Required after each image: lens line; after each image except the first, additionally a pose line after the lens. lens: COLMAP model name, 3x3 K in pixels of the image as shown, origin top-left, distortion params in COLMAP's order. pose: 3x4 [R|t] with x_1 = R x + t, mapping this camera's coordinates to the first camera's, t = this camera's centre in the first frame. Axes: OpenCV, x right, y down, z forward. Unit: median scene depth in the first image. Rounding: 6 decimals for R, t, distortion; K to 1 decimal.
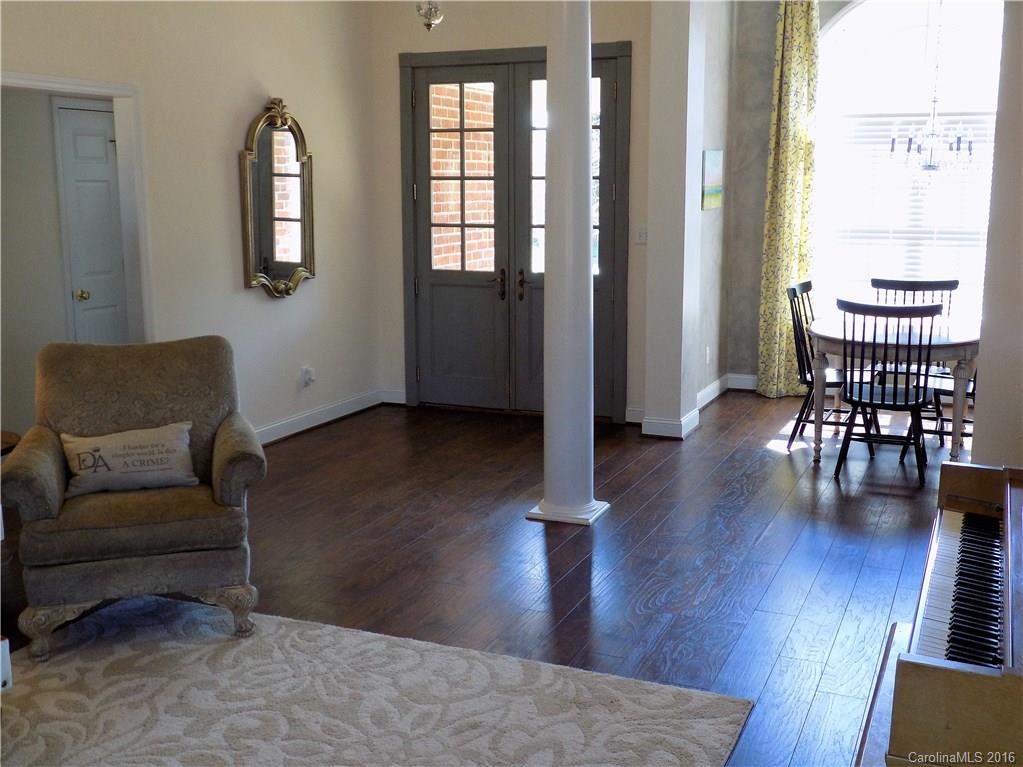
lens RADIAL K [[1110.5, 0, 511.5], [0, 1110.5, 383.5], [0, 0, 1]] dist [0.007422, -0.006162]
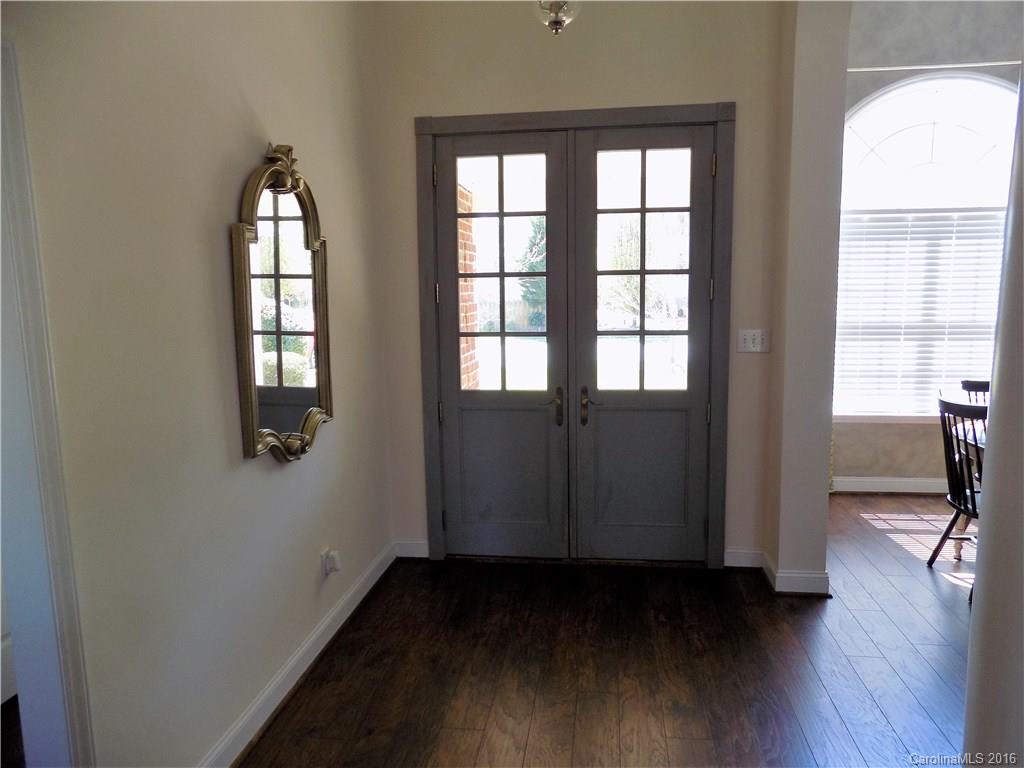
lens RADIAL K [[686.4, 0, 512.0], [0, 686.4, 384.0], [0, 0, 1]] dist [-0.041715, 0.000986]
pose [[0.963930, -0.049183, 0.261571, -0.170377], [0.060886, 0.997465, -0.036820, -0.089541], [-0.259098, 0.051418, 0.964482, 0.534365]]
